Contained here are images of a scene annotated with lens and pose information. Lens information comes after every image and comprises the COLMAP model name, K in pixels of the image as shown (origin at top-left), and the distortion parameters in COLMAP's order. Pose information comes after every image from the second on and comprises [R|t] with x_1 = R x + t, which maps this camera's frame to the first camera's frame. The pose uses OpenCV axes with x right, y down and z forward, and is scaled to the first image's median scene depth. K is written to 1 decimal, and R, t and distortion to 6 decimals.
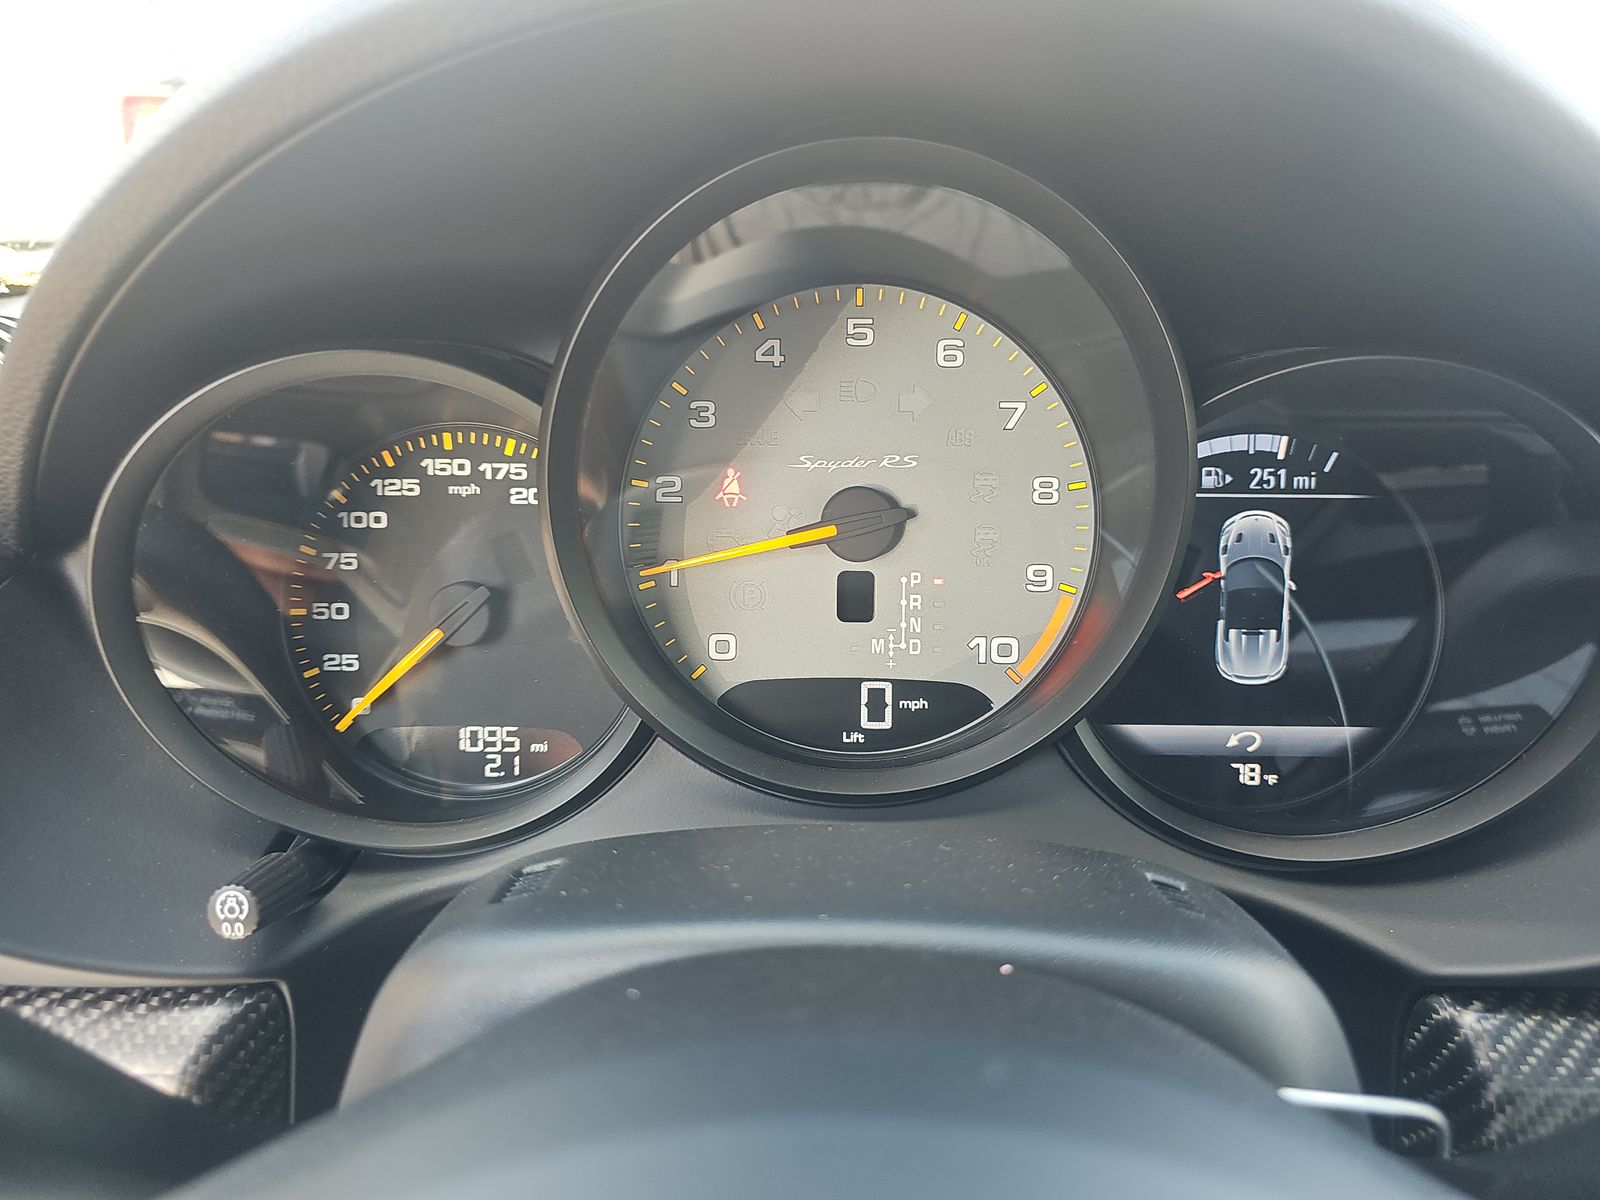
lens RADIAL K [[1051.0, 0, 801.5], [0, 1051.0, 594.6], [0, 0, 1]] dist [0.020002, -0.008466]
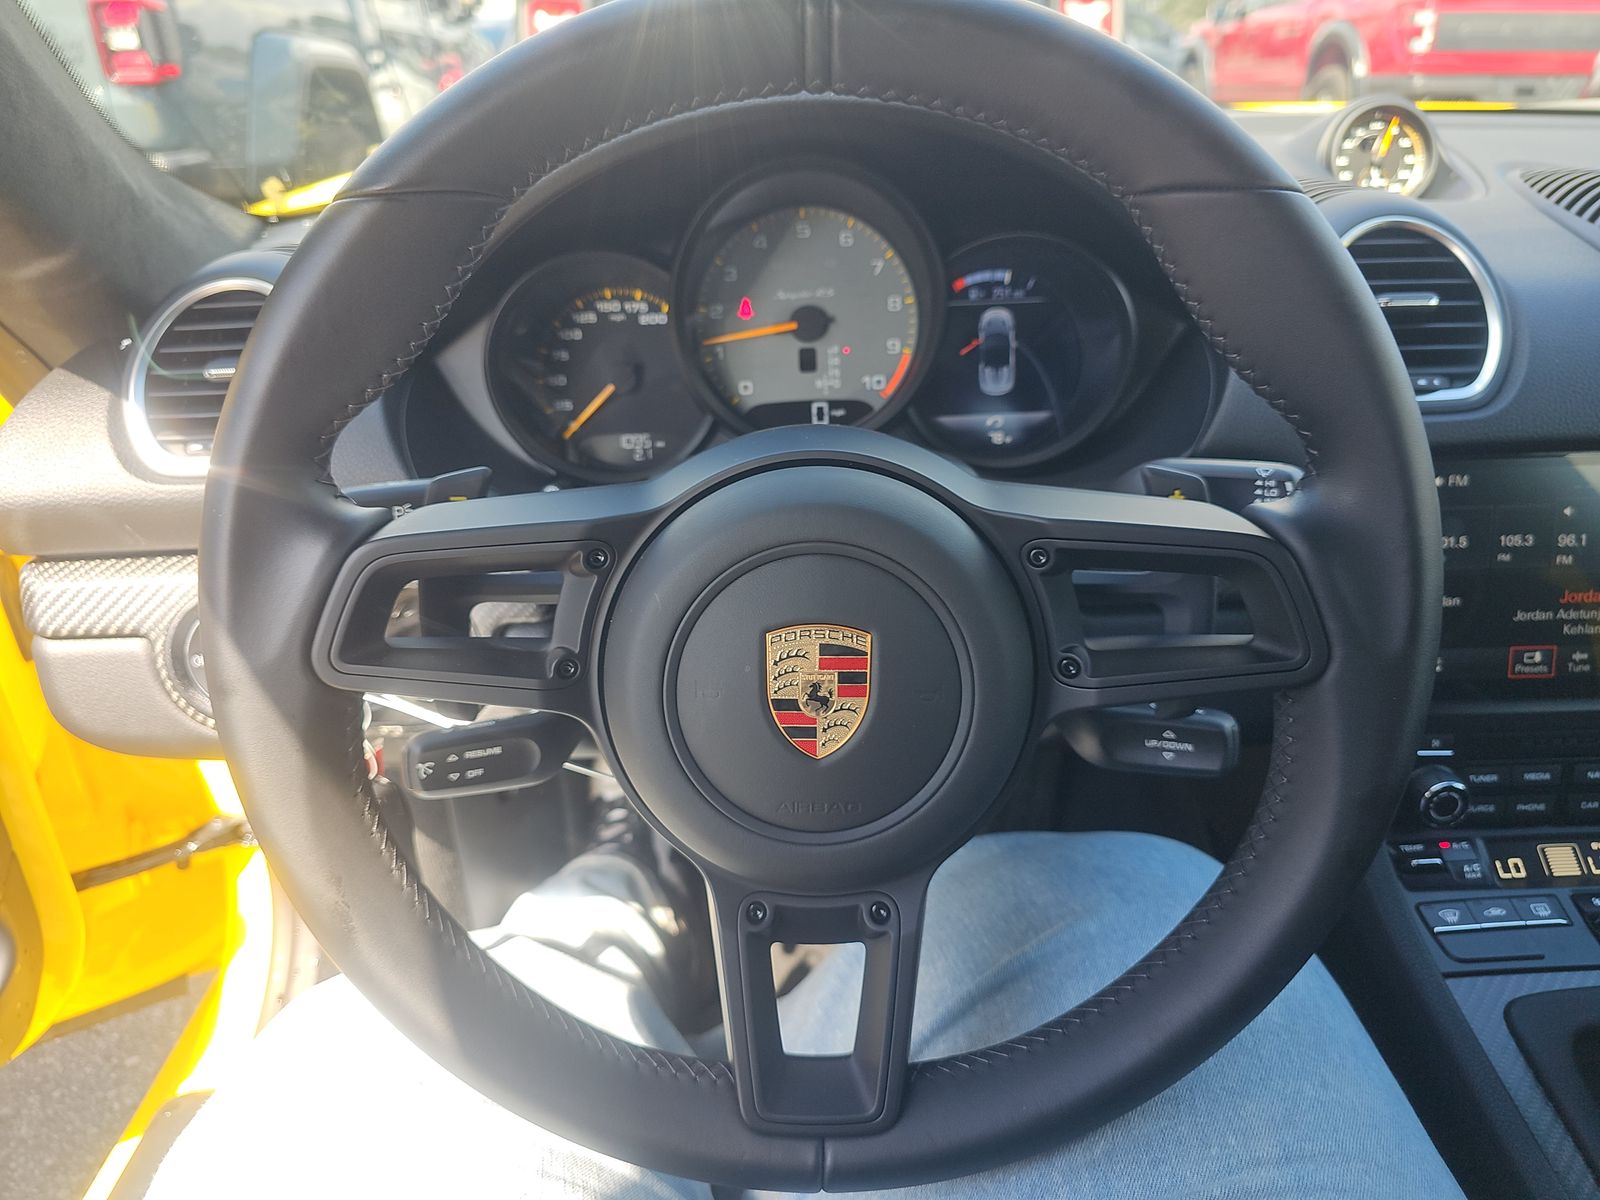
lens RADIAL K [[1051.0, 0, 798.3], [0, 1051.0, 608.1], [0, 0, 1]] dist [0.020002, -0.008466]
pose [[0.998029, -0.056819, 0.026647, -0.051985], [0.052576, 0.988847, 0.139346, 0.197599], [-0.034267, -0.137670, 0.989885, -1.152841]]
